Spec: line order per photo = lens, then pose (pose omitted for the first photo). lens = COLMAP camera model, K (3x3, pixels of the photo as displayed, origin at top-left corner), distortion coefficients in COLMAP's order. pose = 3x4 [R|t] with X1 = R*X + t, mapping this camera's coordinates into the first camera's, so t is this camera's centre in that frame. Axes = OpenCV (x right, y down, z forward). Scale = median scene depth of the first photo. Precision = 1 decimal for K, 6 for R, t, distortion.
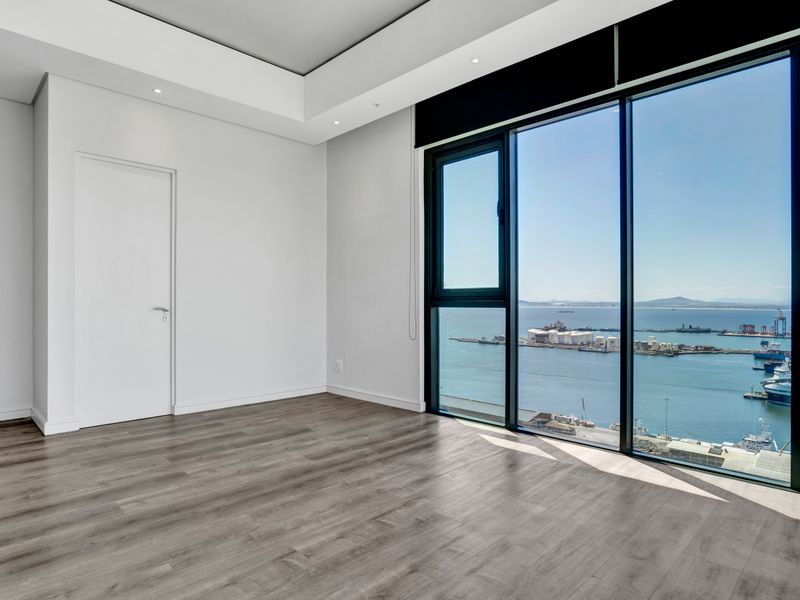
lens RADIAL K [[473.3, 0, 394.5], [0, 473.3, 300.3], [0, 0, 1]] dist [-0.004110, -0.000714]
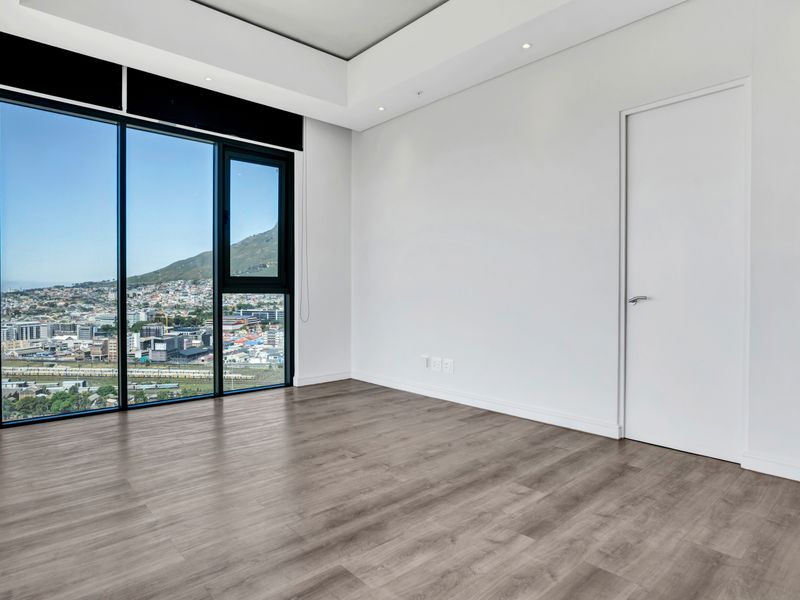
lens RADIAL K [[469.8, 0, 405.4], [0, 469.8, 298.6], [0, 0, 1]] dist [-0.066392, 0.040406]
pose [[-0.999711, -0.002769, 0.023883, -0.240075], [-0.002476, 0.999922, 0.012265, 0.011777], [-0.023915, 0.012202, -0.999640, 1.433956]]
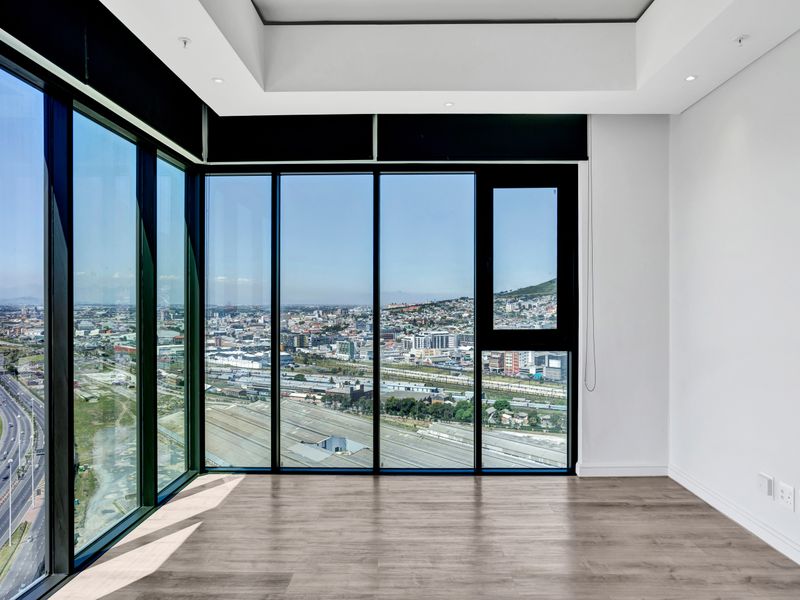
lens RADIAL K [[554.3, 0, 408.0], [0, 554.3, 300.1], [0, 0, 1]] dist [-0.029320, 0.004271]
pose [[-0.712137, 0.000725, 0.702040, -0.486490], [-0.002843, 0.999988, -0.003916, -0.101024], [-0.702035, -0.004784, -0.712127, 1.181245]]
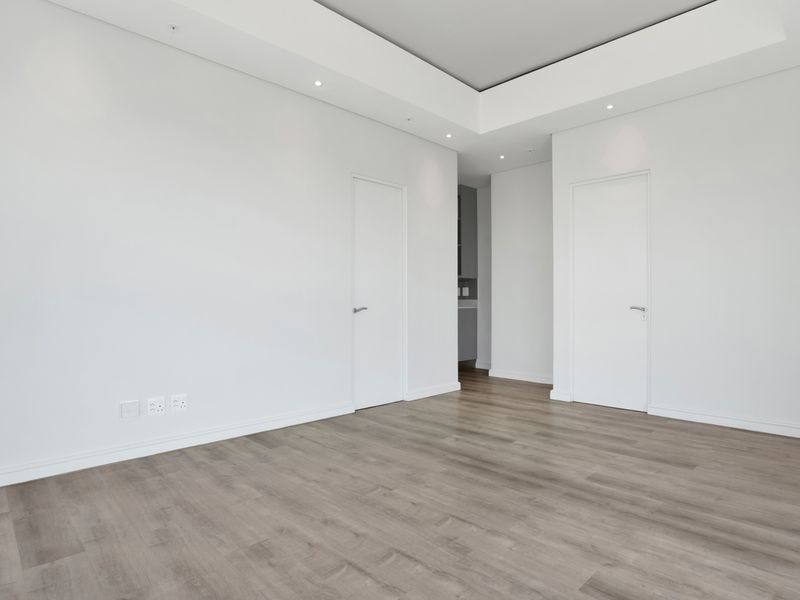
lens RADIAL K [[455.7, 0, 404.0], [0, 455.7, 303.8], [0, 0, 1]] dist [-0.036319, 0.001963]
pose [[0.022051, 0.001676, -0.999755, 0.620951], [0.004677, 0.999987, 0.001779, 0.005491], [0.999746, -0.004715, 0.022043, 0.595157]]
